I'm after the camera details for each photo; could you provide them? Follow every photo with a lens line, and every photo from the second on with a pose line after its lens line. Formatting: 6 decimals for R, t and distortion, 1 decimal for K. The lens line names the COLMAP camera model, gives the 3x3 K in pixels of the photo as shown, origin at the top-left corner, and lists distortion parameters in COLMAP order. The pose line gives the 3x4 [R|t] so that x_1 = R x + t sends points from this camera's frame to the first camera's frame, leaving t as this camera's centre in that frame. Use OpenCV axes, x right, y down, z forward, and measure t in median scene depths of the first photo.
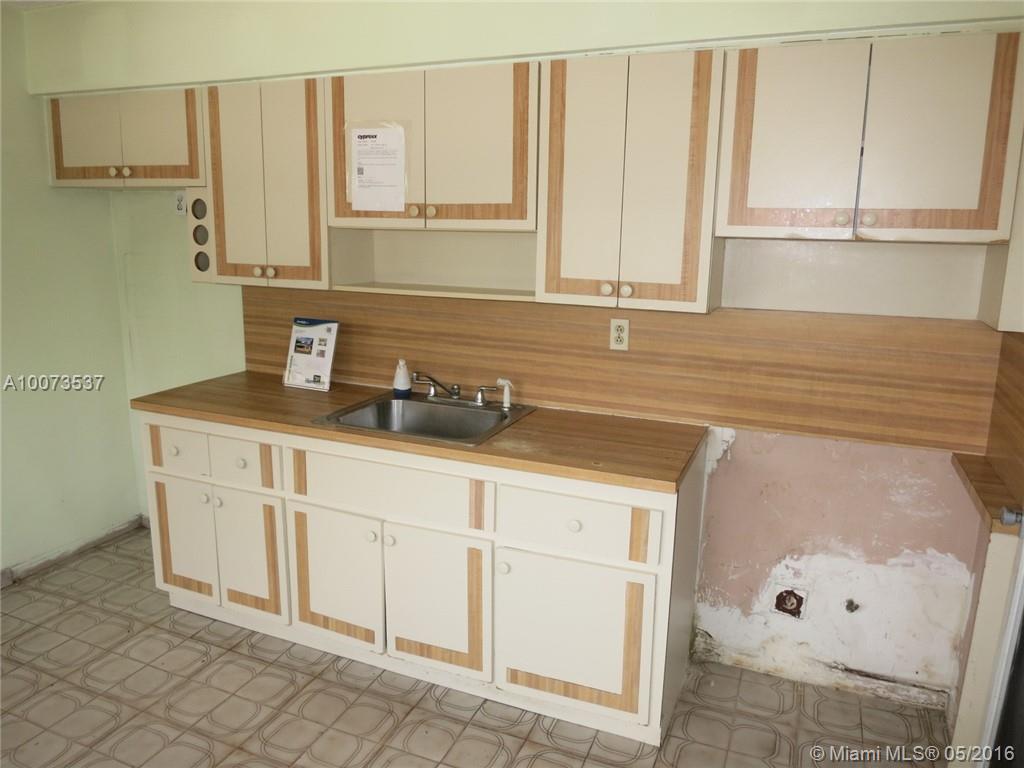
lens RADIAL K [[736.1, 0, 511.0], [0, 736.1, 379.8], [0, 0, 1]] dist [-0.036830, -0.007727]
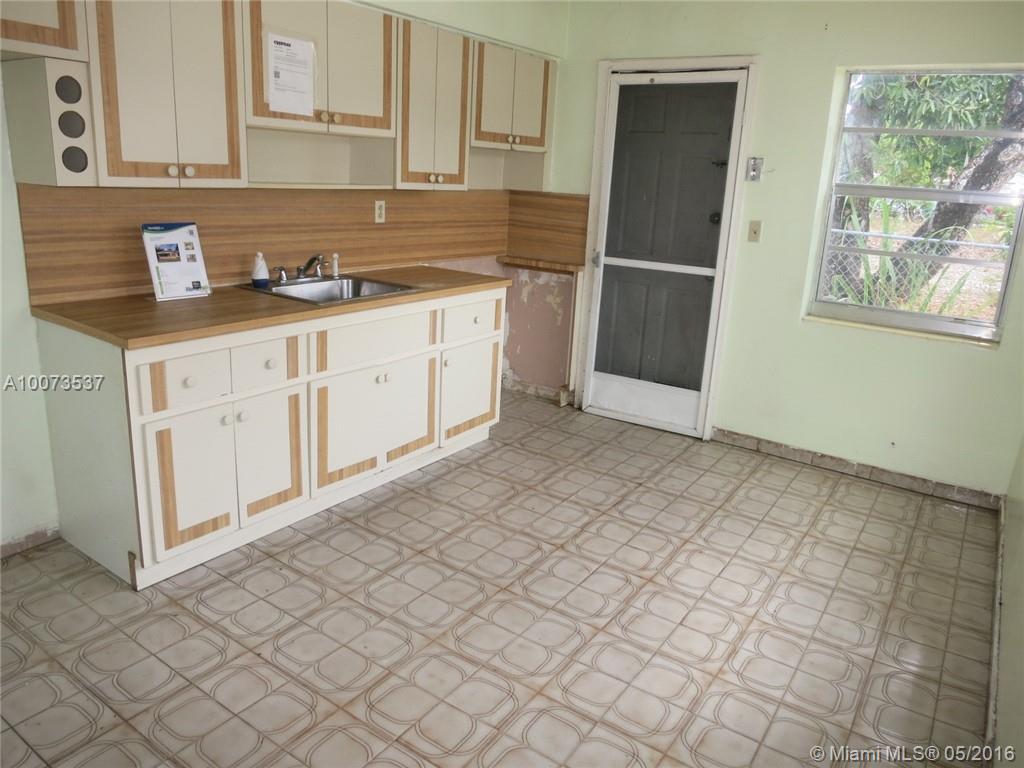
lens RADIAL K [[736.1, 0, 507.6], [0, 736.1, 379.5], [0, 0, 1]] dist [-0.036830, -0.007727]
pose [[0.203968, -0.278113, 0.938643, -1.262063], [0.143993, 0.956894, 0.252231, -0.074349], [-0.968330, 0.083711, 0.235222, 0.446821]]
